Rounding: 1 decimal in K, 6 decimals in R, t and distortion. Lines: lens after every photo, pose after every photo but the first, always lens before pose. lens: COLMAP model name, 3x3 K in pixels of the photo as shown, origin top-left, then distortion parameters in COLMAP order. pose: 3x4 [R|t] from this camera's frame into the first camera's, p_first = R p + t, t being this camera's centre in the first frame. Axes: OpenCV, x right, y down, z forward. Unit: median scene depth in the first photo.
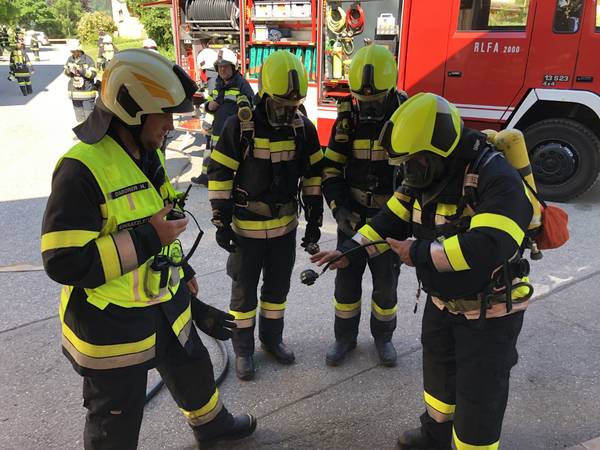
lens RADIAL K [[491.5, 0, 297.1], [0, 491.5, 220.3], [0, 0, 1]] dist [0.026947, -0.019513]
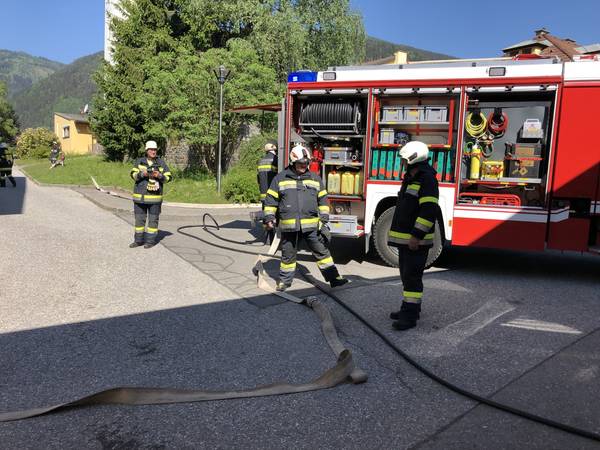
lens RADIAL K [[491.5, 0, 299.5], [0, 491.5, 230.6], [0, 0, 1]] dist [0.026947, -0.019513]
pose [[0.985691, -0.004621, 0.168502, -0.400496], [0.040127, 0.977321, -0.207928, 0.007294], [-0.163719, 0.211714, 0.963521, 0.104647]]
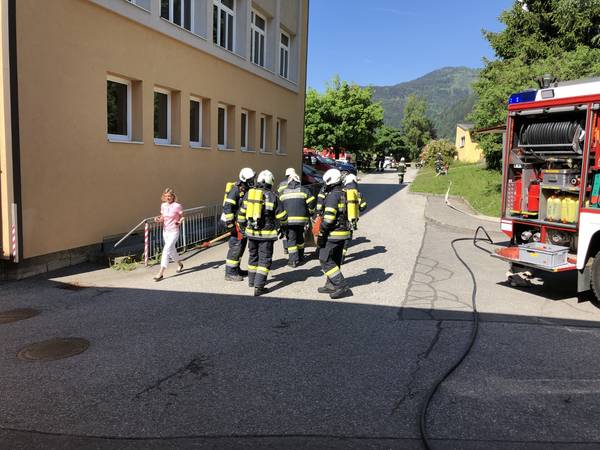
lens RADIAL K [[491.5, 0, 294.2], [0, 491.5, 223.5], [0, 0, 1]] dist [0.026947, -0.019513]
pose [[0.797454, 0.077693, -0.598358, 0.009657], [-0.211029, 0.964959, -0.155953, -0.023014], [0.565274, 0.250636, 0.785905, 0.055280]]
